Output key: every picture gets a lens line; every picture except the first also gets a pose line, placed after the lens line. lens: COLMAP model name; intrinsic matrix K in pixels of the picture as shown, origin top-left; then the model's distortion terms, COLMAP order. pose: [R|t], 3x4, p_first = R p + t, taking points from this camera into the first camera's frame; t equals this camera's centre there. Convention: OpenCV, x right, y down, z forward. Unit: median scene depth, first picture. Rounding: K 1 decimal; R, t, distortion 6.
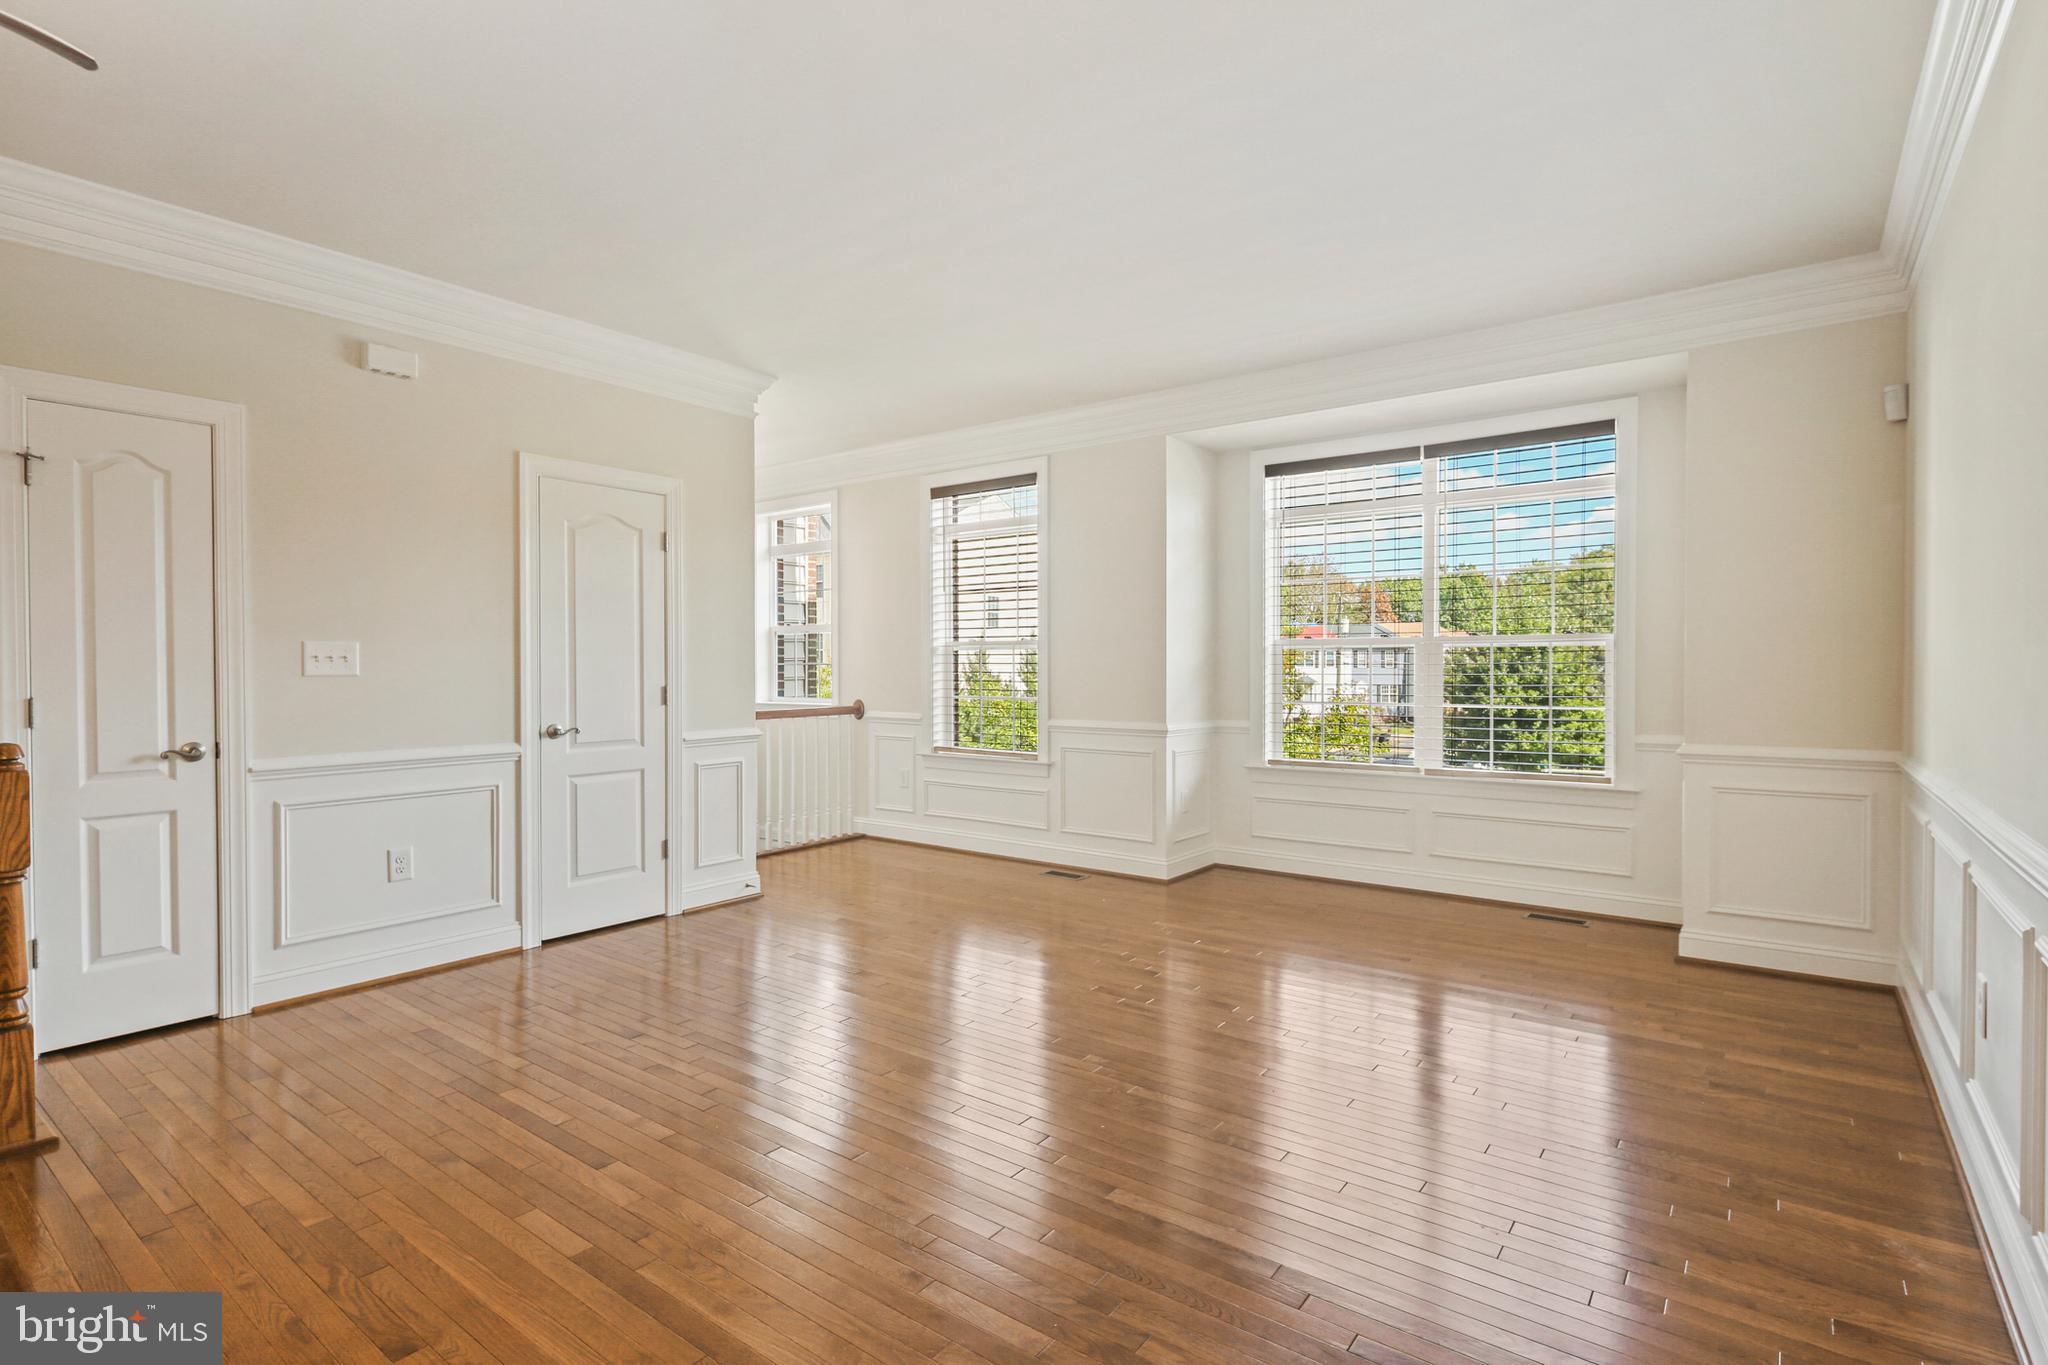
lens RADIAL K [[987.2, 0, 1030.0], [0, 987.2, 677.2], [0, 0, 1]] dist [0.004072, -0.004712]
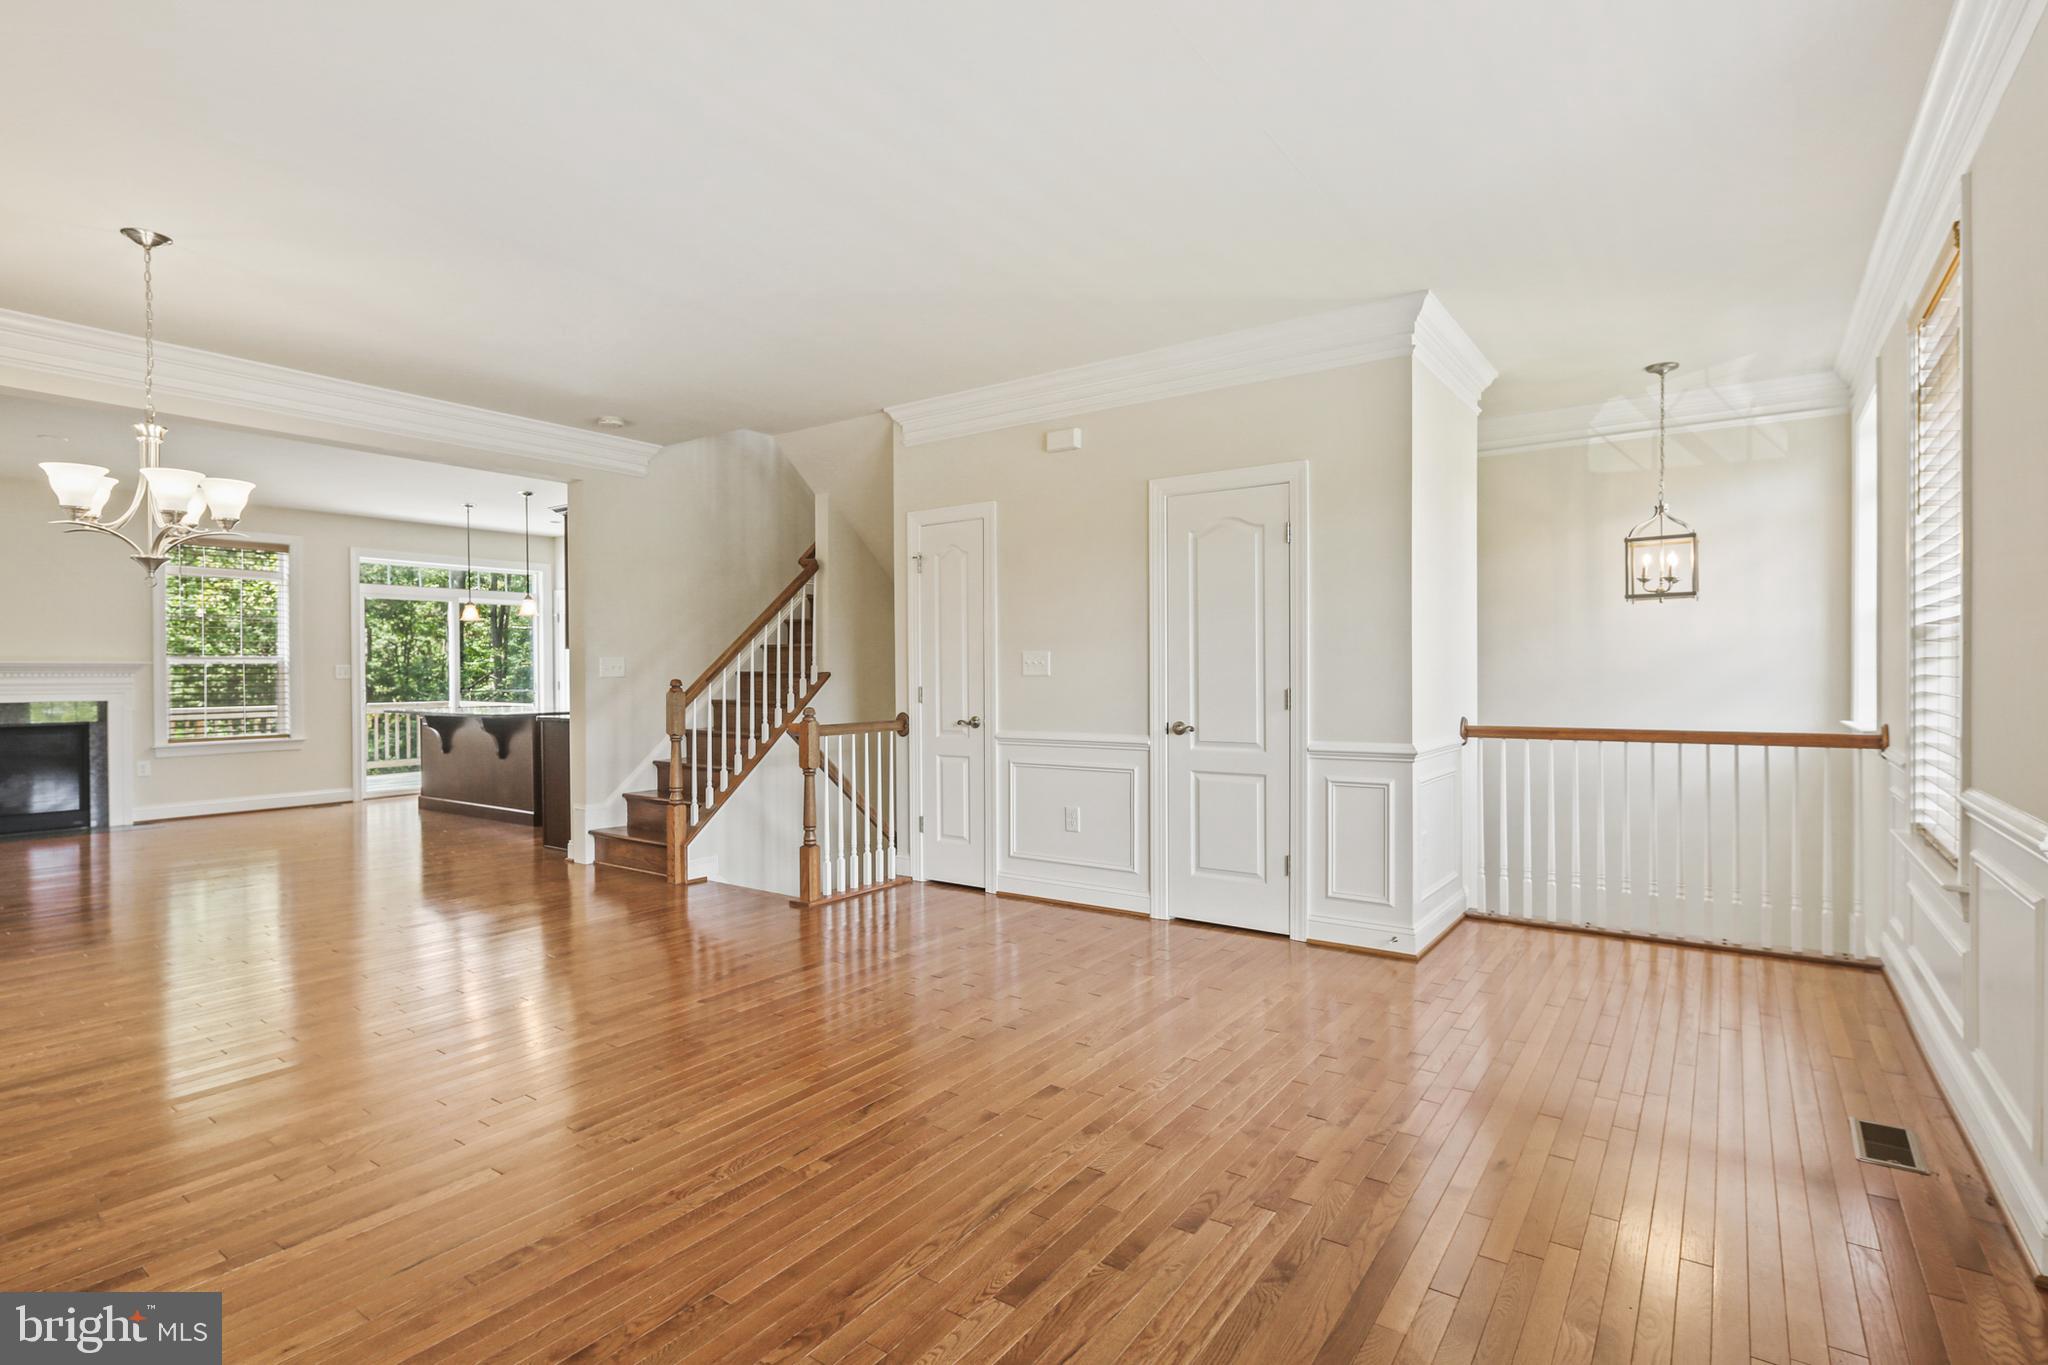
lens RADIAL K [[987.2, 0, 1030.0], [0, 987.2, 677.2], [0, 0, 1]] dist [0.004072, -0.004712]
pose [[0.031665, 0.007275, -0.999472, 0.636859], [-0.005838, 0.999958, 0.007094, -0.008516], [0.999482, 0.005610, 0.031706, 0.847089]]
